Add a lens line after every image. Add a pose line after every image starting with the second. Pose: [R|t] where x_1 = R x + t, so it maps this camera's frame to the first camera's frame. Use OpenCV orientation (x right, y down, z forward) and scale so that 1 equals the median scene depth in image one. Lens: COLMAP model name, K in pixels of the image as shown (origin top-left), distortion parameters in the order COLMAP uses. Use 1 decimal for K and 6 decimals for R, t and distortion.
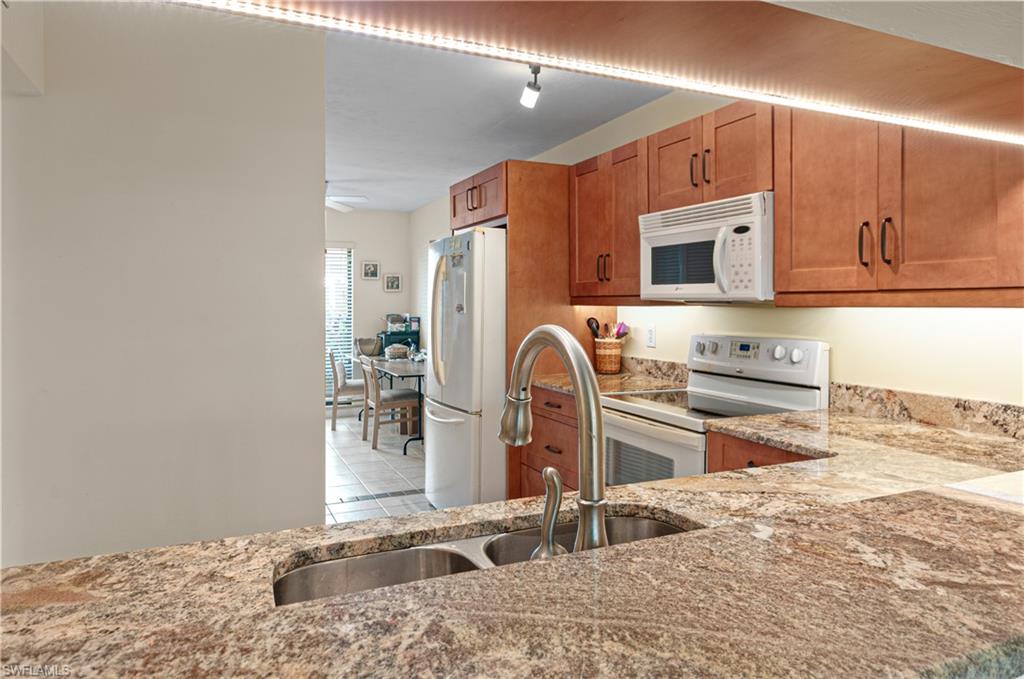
lens RADIAL K [[653.4, 0, 513.2], [0, 653.4, 295.1], [0, 0, 1]] dist [-0.000707, -0.000004]
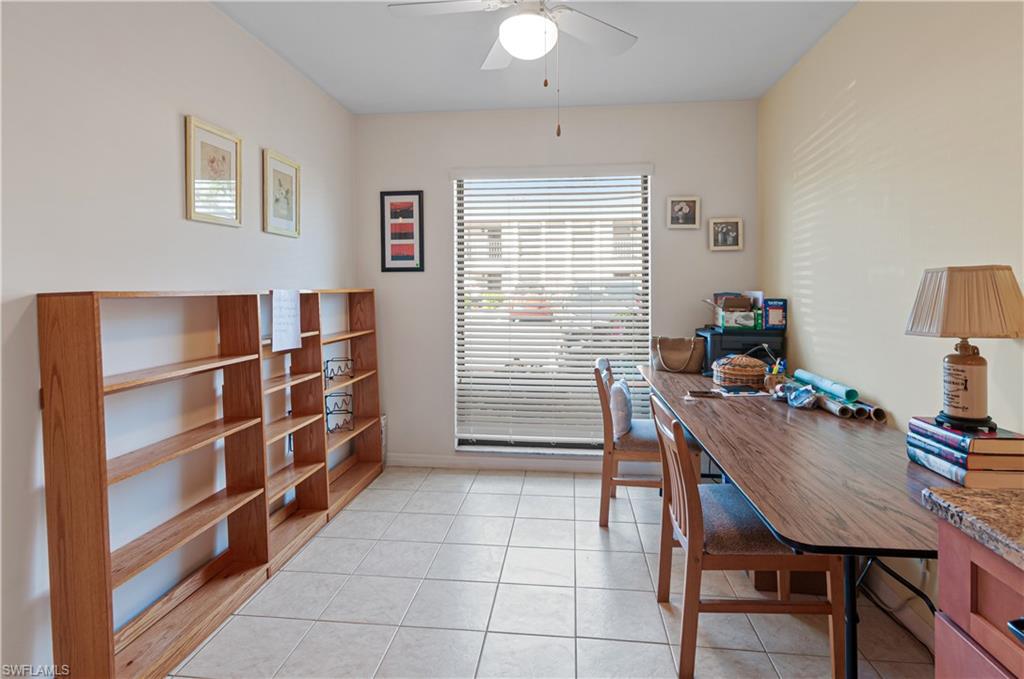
lens RADIAL K [[560.0, 0, 510.3], [0, 560.0, 295.4], [0, 0, 1]] dist [-0.001508, -0.000725]
pose [[0.865136, 0.005175, -0.501511, -0.112996], [0.006351, 0.999754, 0.021272, 0.021320], [0.501498, -0.021589, 0.864889, 0.544260]]
